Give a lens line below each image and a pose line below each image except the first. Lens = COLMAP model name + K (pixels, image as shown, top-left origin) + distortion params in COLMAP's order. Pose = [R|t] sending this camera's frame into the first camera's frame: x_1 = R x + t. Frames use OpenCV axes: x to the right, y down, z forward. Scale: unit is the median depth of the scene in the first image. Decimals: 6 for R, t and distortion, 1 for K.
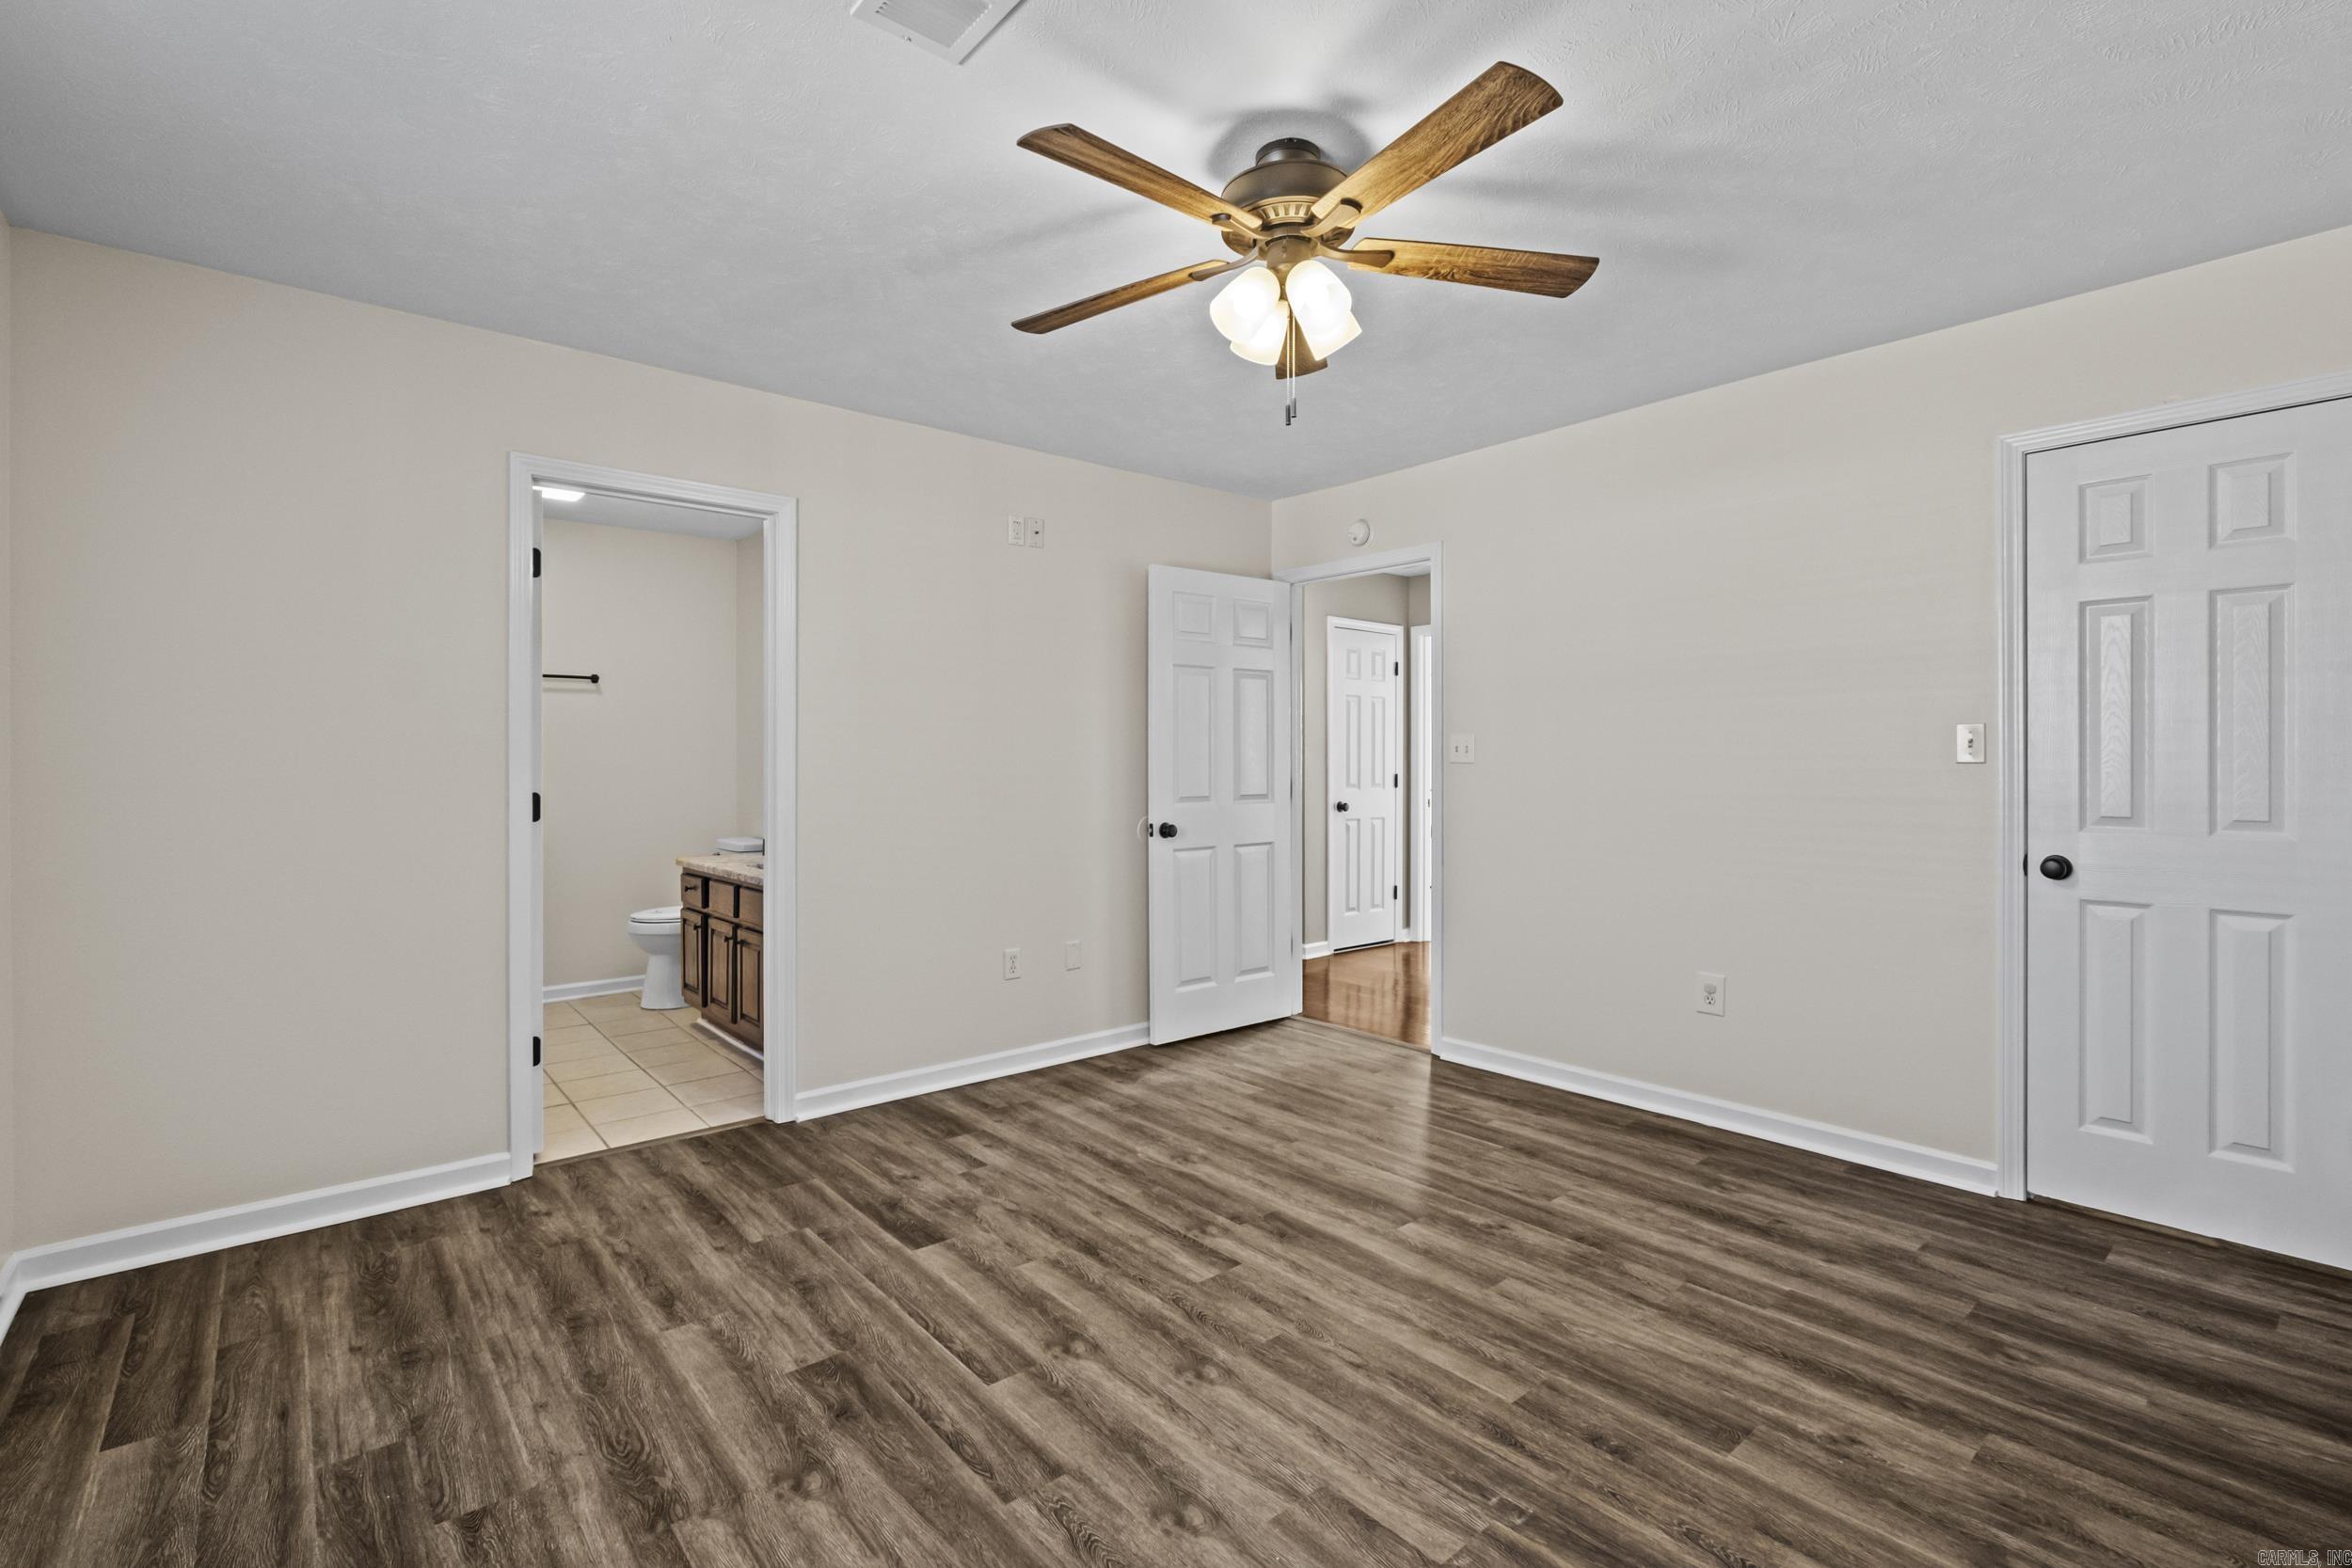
lens RADIAL K [[1031.8, 0, 1169.1], [0, 1031.8, 779.5], [0, 0, 1]] dist [-0.005433, 0.000109]
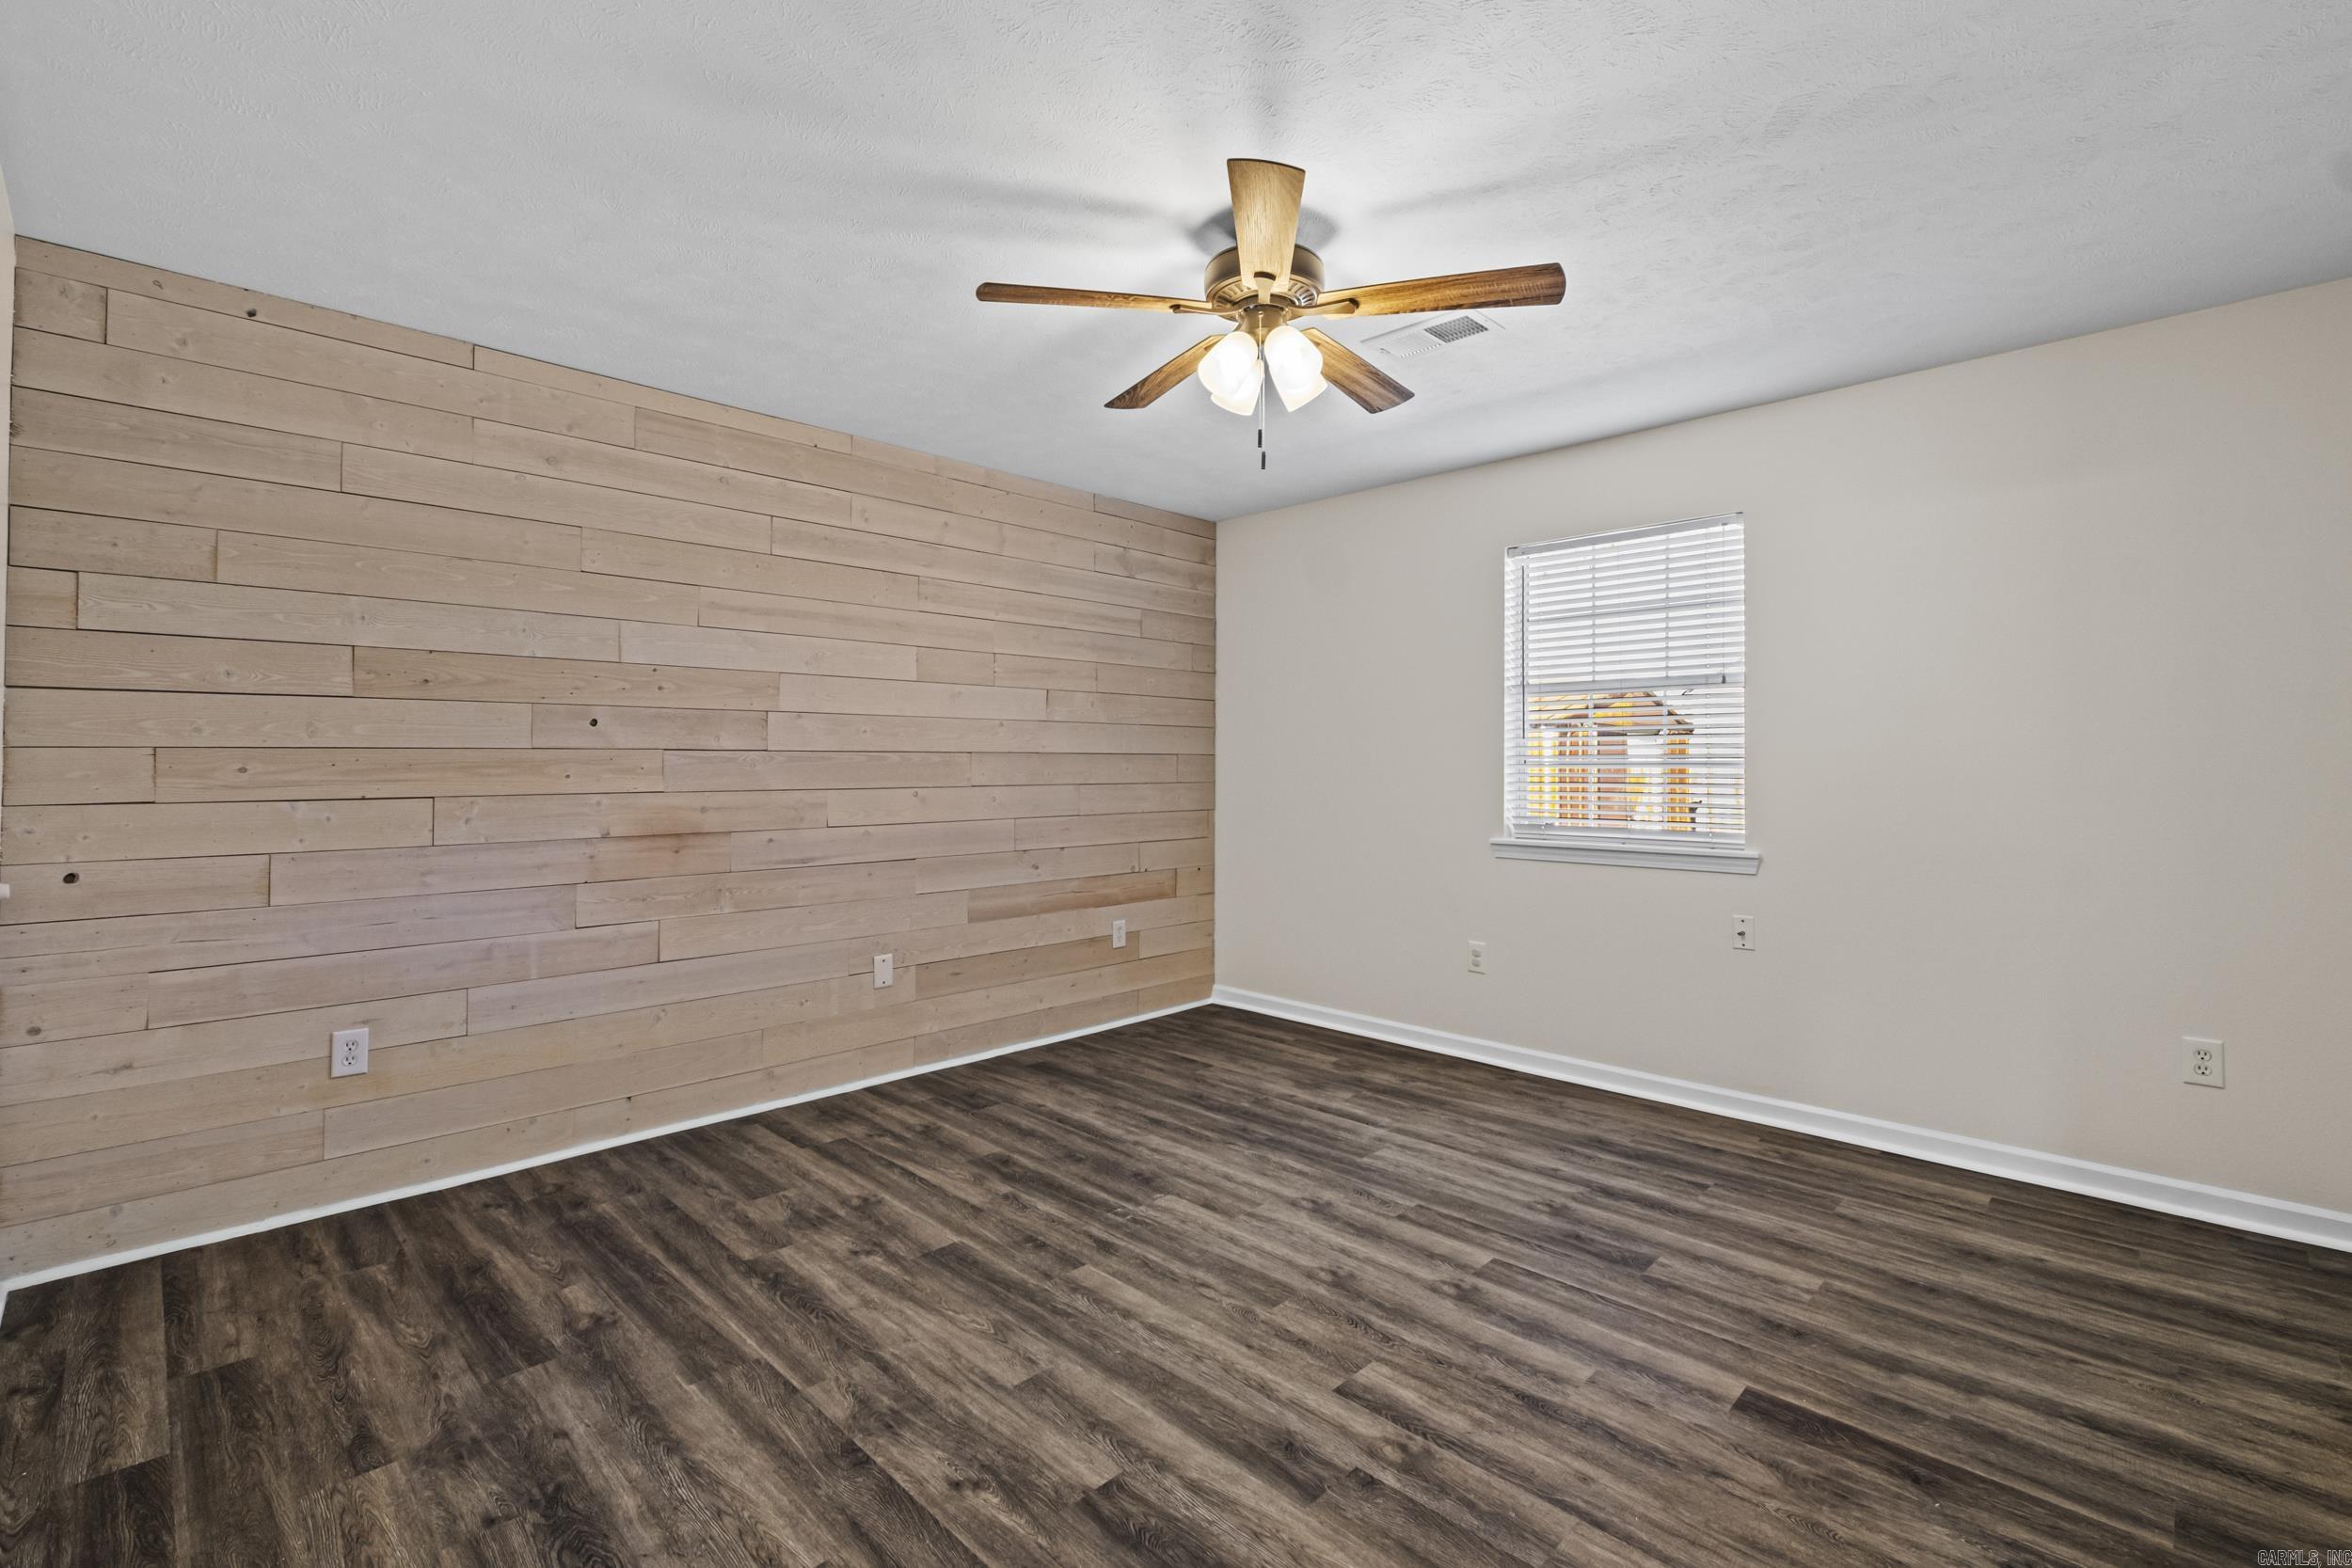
lens RADIAL K [[1031.8, 0, 1169.1], [0, 1031.8, 779.5], [0, 0, 1]] dist [-0.005433, 0.000109]
pose [[-0.996330, 0.003288, -0.085531, 0.300494], [0.000417, 0.999437, 0.033560, -0.038624], [0.085593, 0.033401, -0.995770, 2.014159]]
